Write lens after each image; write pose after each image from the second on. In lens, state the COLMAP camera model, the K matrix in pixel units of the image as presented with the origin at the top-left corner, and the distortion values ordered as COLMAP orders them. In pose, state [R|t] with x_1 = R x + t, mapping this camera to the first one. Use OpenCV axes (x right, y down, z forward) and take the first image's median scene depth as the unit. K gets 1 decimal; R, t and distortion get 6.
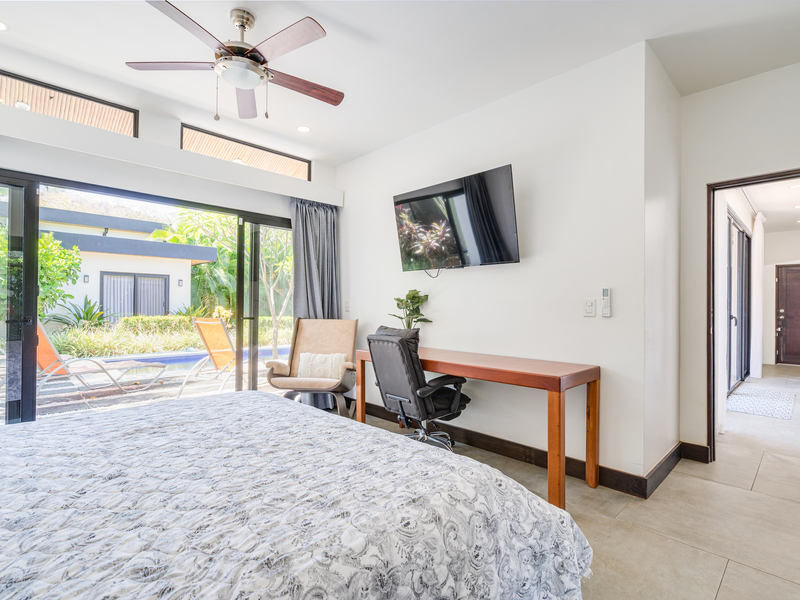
lens RADIAL K [[424.1, 0, 401.4], [0, 424.1, 301.2], [0, 0, 1]] dist [0.000442, 0.000872]
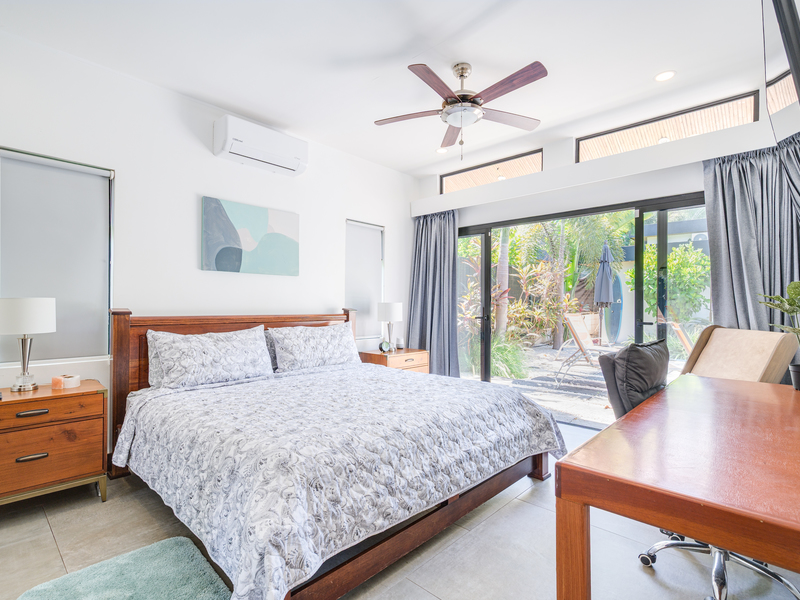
lens RADIAL K [[424.1, 0, 401.4], [0, 424.1, 301.2], [0, 0, 1]] dist [0.000442, 0.000872]
pose [[-0.007203, -0.017715, -0.999817, 0.557107], [0.004706, 0.999831, -0.017749, 0.008838], [0.999963, -0.004833, -0.007118, 0.562949]]
